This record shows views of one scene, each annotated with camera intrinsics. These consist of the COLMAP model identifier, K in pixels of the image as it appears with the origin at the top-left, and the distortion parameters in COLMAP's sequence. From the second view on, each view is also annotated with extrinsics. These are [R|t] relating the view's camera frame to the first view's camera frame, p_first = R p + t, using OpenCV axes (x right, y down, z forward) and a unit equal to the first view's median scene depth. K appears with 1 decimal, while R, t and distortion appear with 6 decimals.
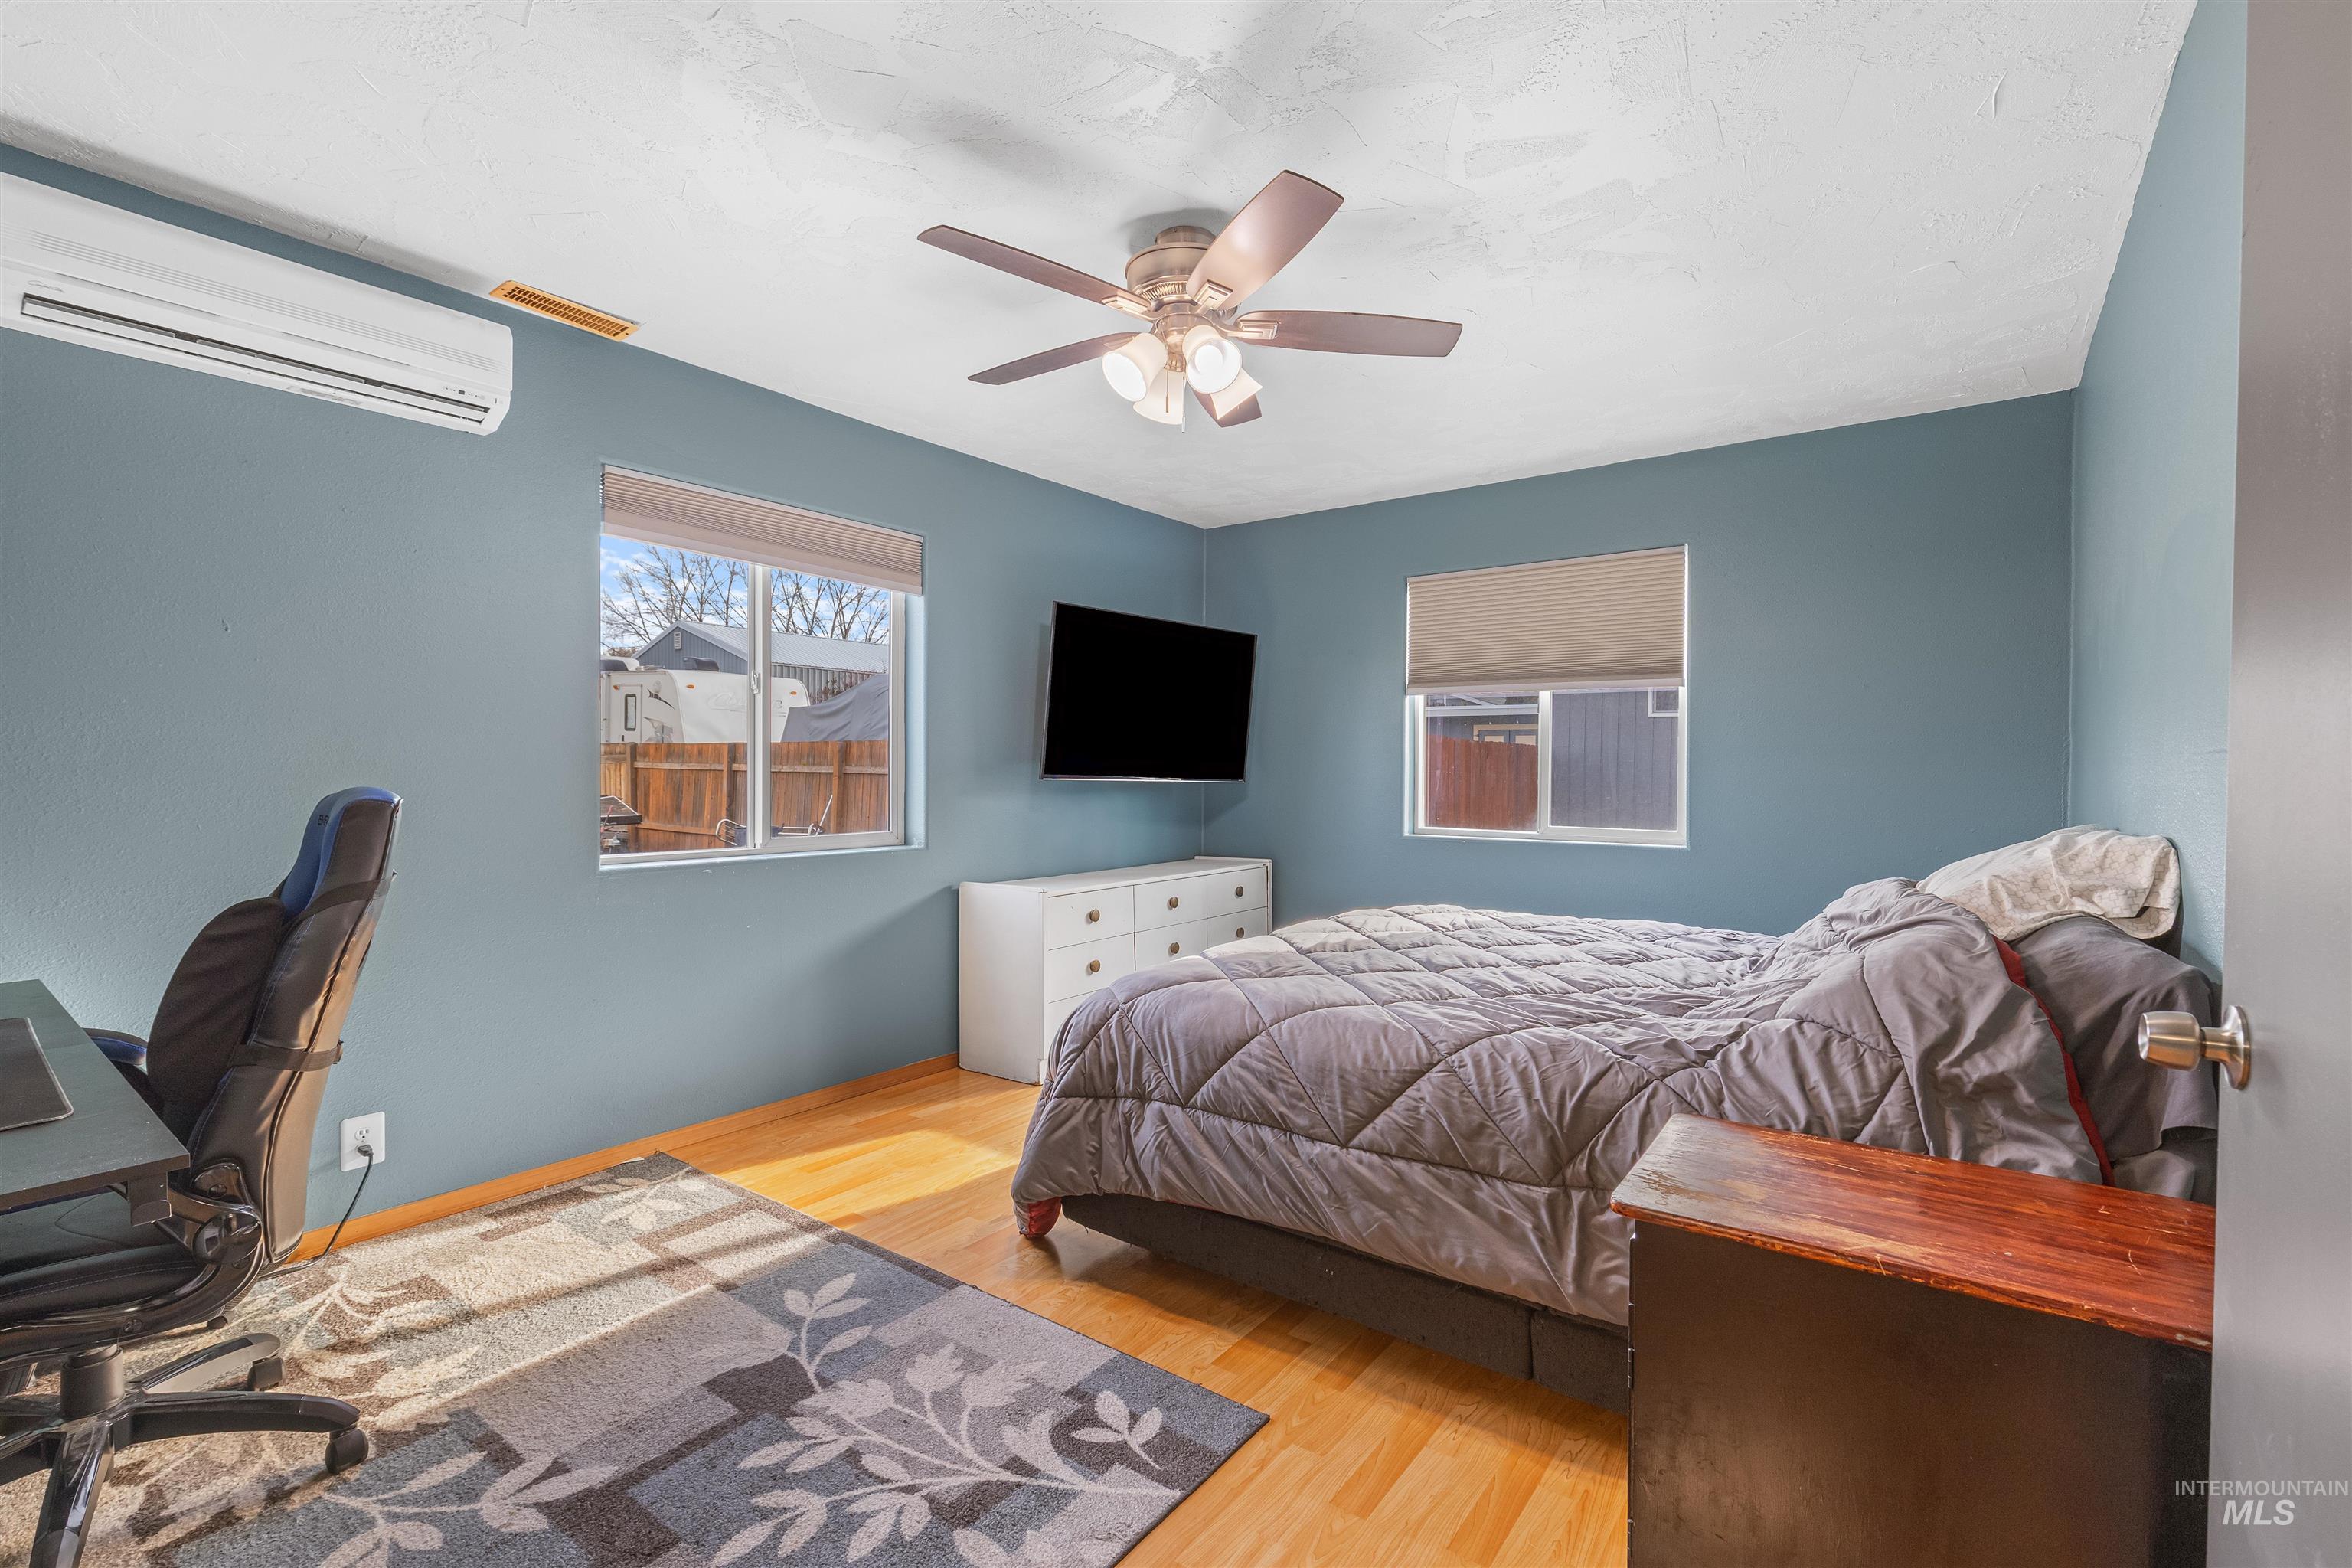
lens RADIAL K [[1059.7, 0, 1187.4], [0, 1059.7, 782.7], [0, 0, 1]] dist [0.000943, 0.000050]
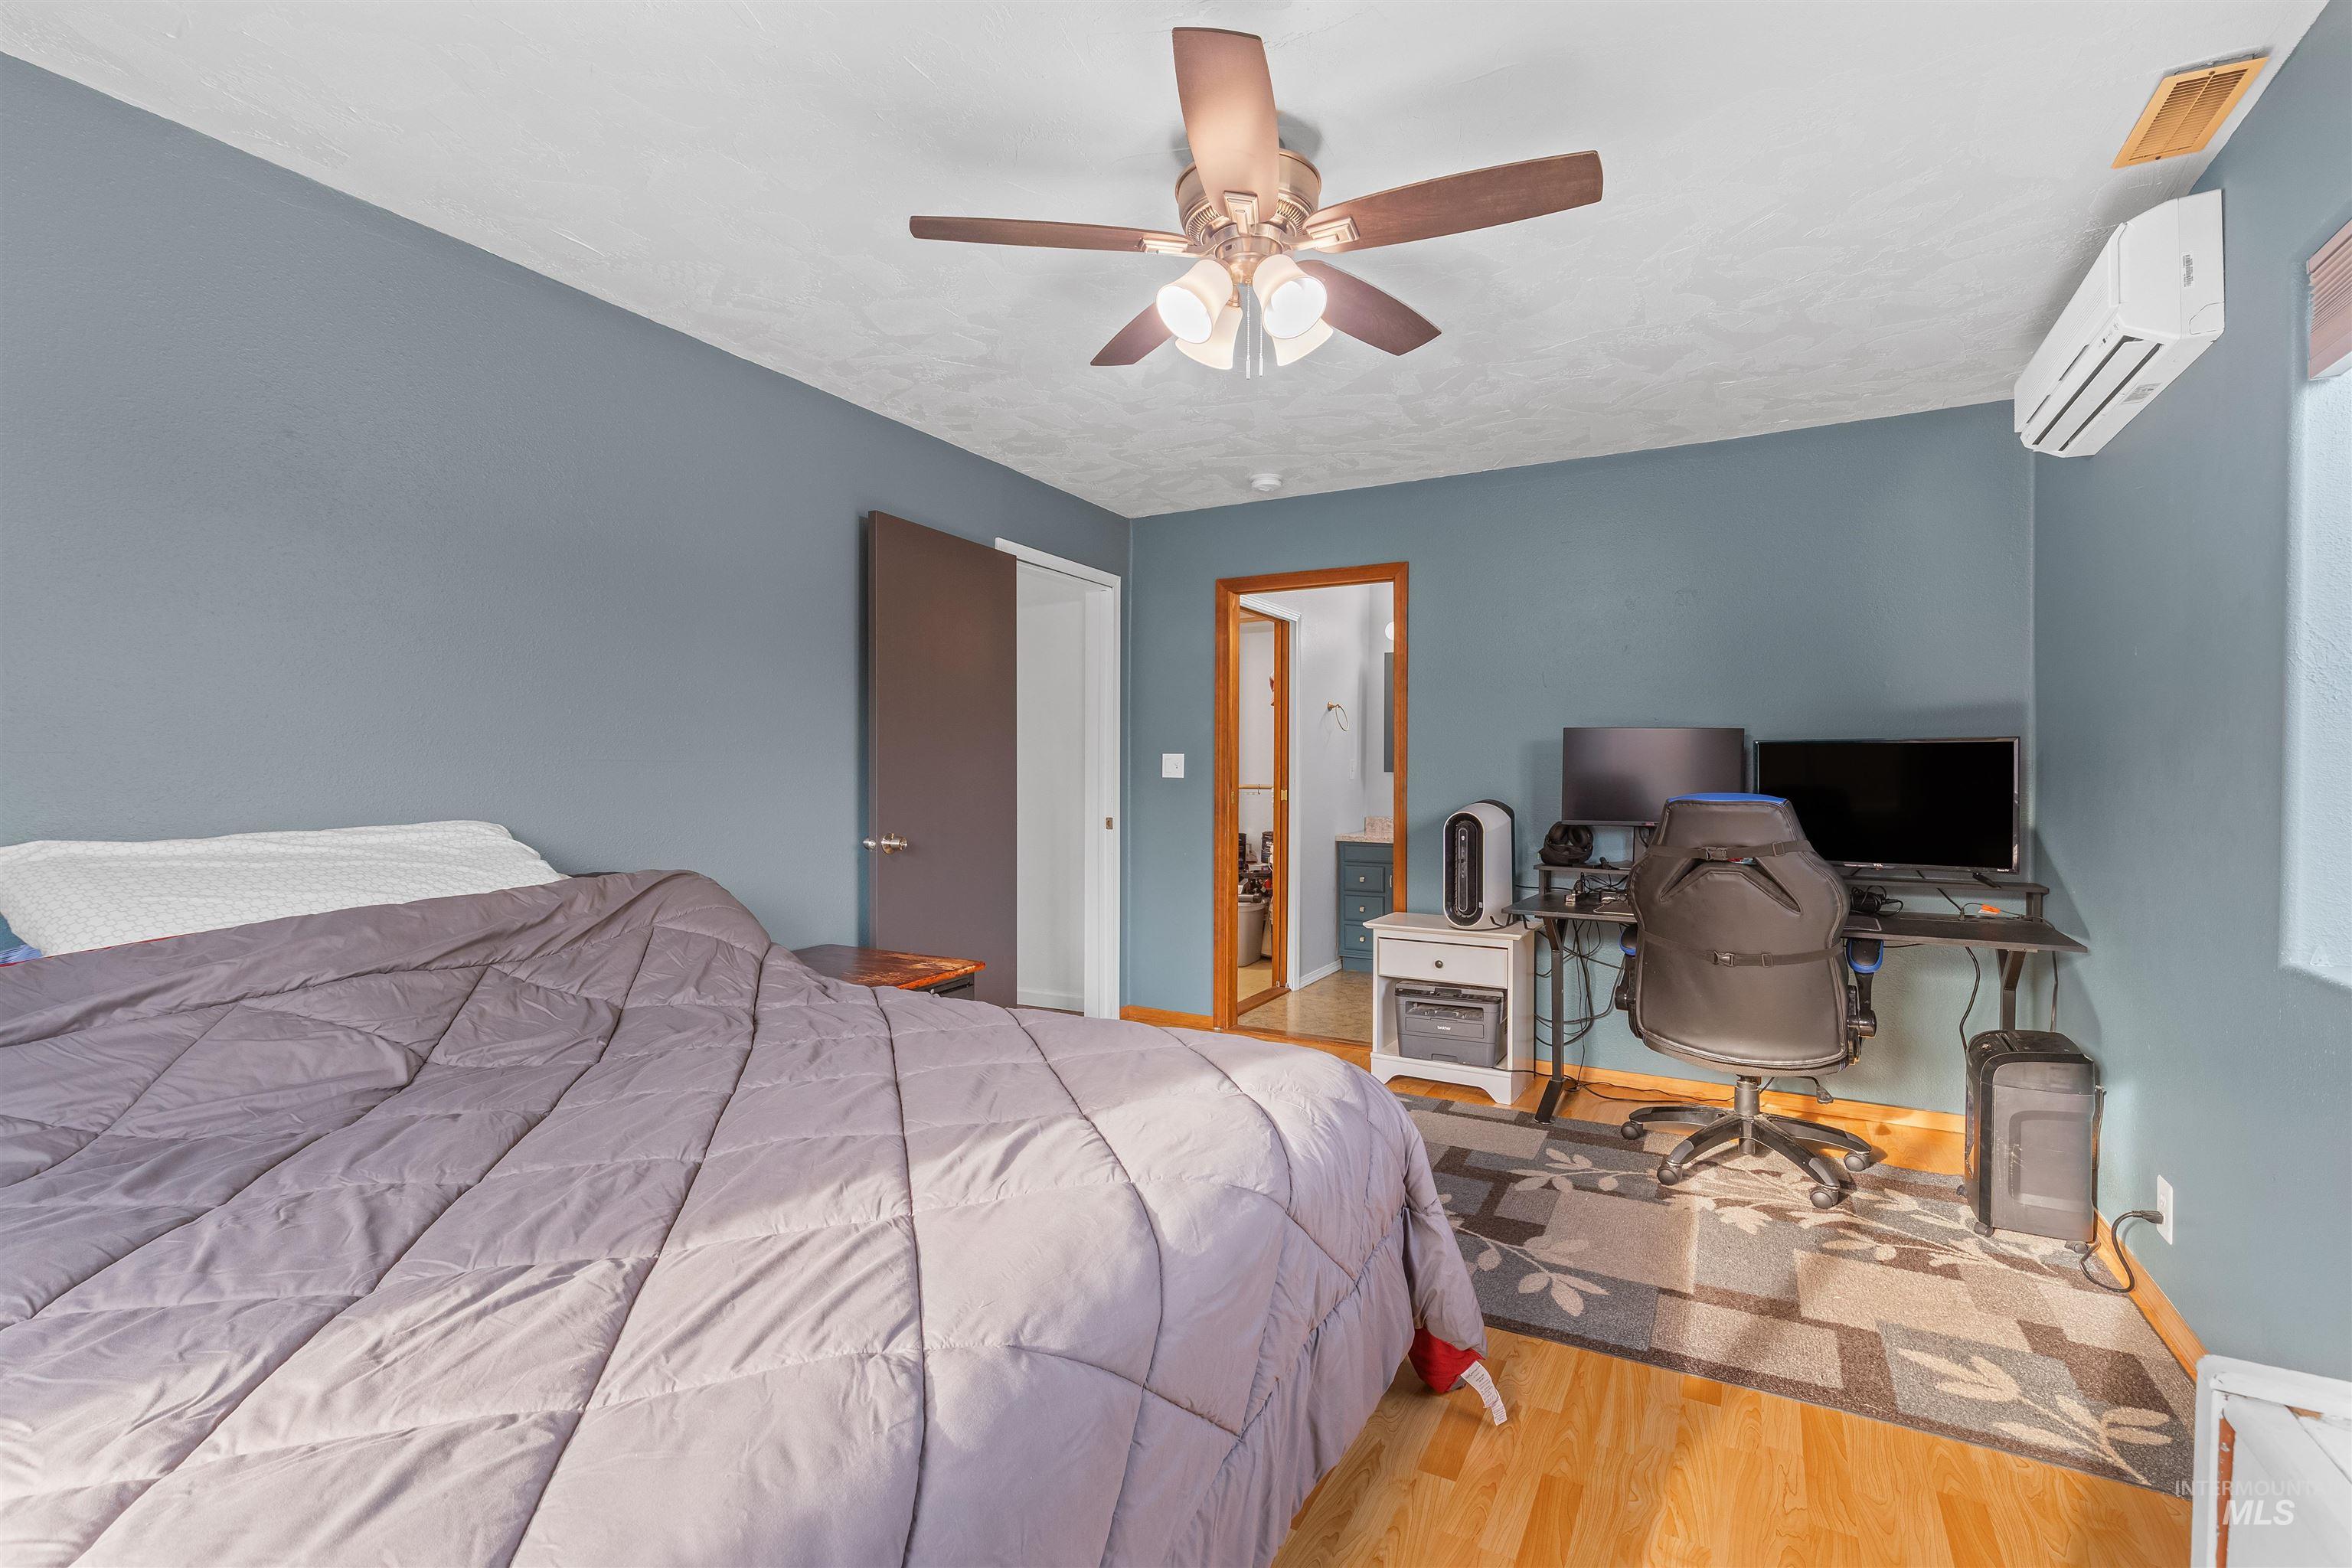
lens RADIAL K [[1059.7, 0, 1186.5], [0, 1059.7, 777.5], [0, 0, 1]] dist [0.000943, 0.000050]
pose [[-0.991454, -0.010817, -0.130008, 0.159238], [-0.013216, 0.999758, 0.017603, -0.026967], [0.129786, 0.019170, -0.991357, 1.917731]]
